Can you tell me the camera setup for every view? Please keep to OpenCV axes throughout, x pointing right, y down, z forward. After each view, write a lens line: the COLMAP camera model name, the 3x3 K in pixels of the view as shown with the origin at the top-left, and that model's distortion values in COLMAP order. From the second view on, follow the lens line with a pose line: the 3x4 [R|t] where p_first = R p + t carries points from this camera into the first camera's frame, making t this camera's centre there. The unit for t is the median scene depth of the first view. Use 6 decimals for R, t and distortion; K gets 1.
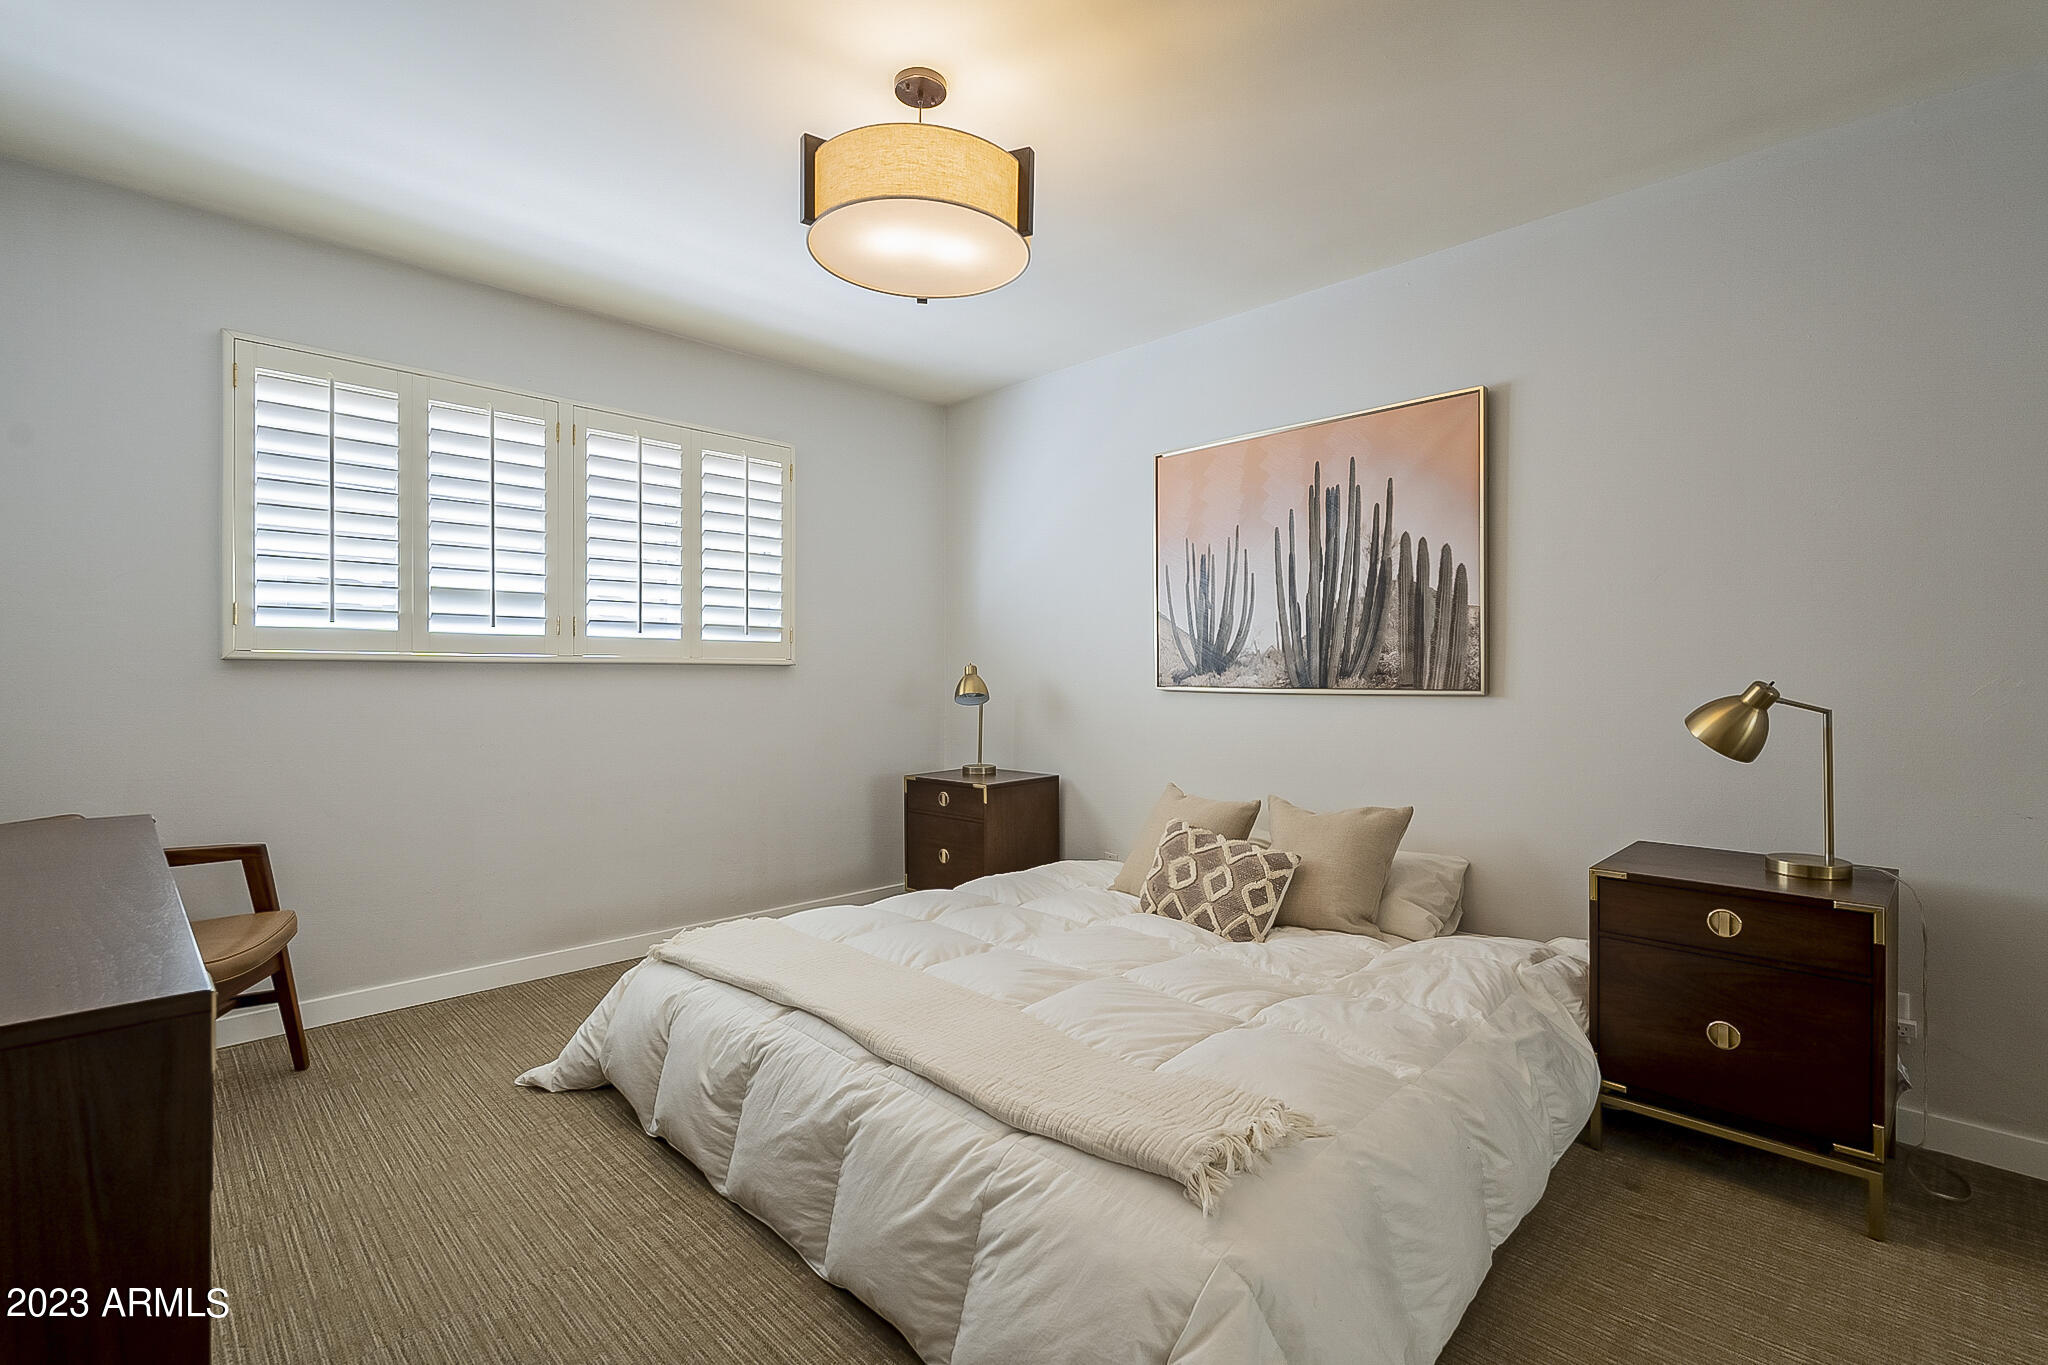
lens RADIAL K [[914.4, 0, 1027.2], [0, 914.4, 690.2], [0, 0, 1]] dist [-0.002938, 0.000213]
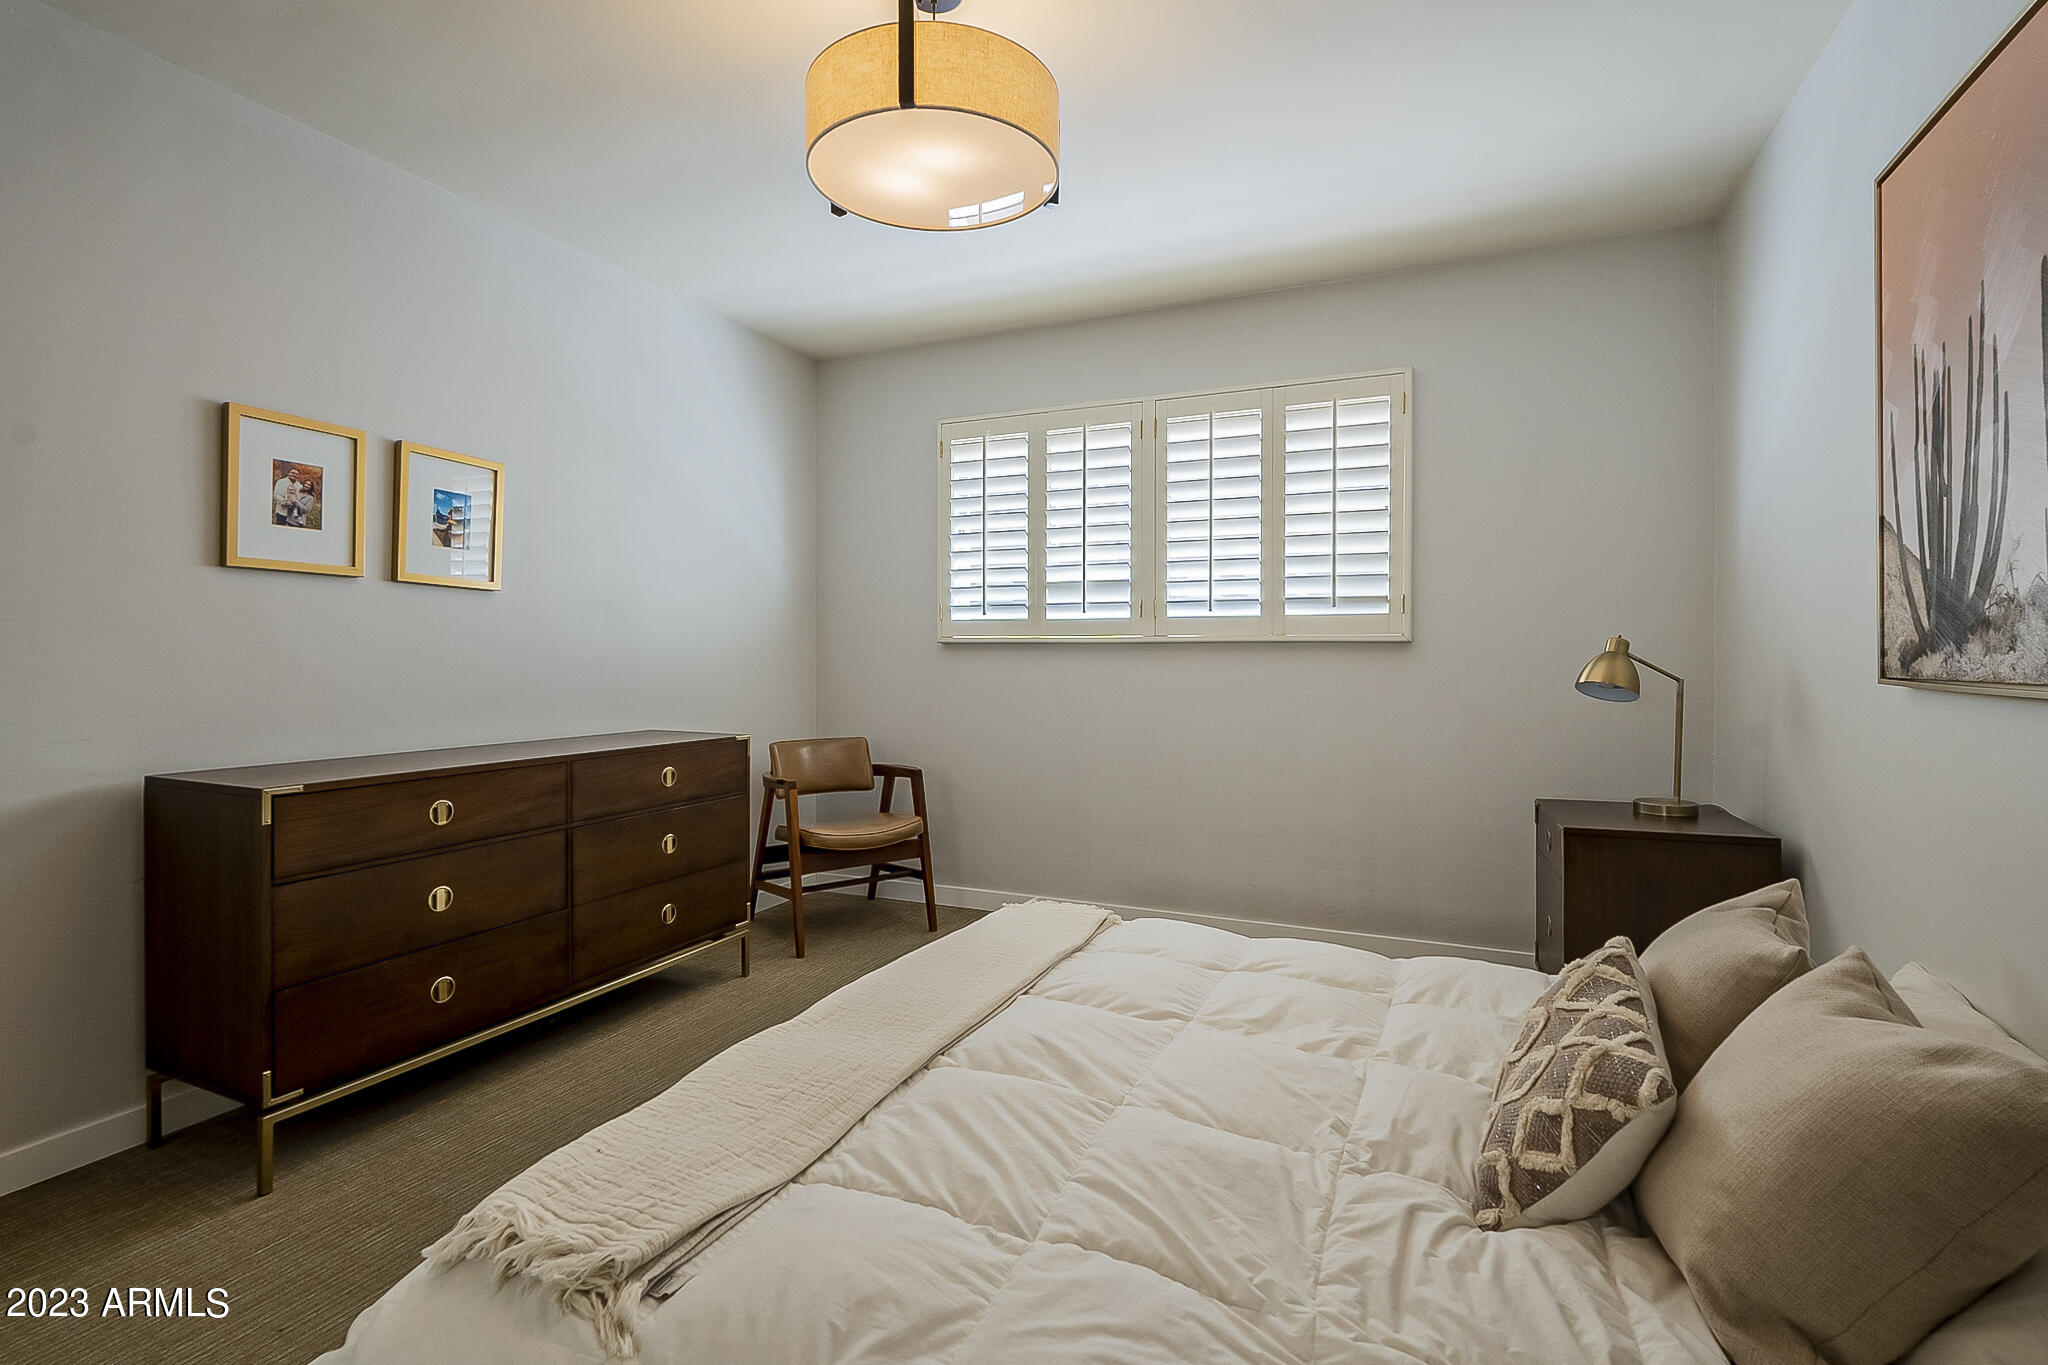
lens RADIAL K [[951.3, 0, 1036.9], [0, 951.3, 668.9], [0, 0, 1]] dist [-0.002721, -0.001100]
pose [[0.354591, 0.013484, -0.934924, 0.478725], [-0.017883, 0.999811, 0.007637, -0.004955], [0.934850, 0.014011, 0.354765, 0.464963]]
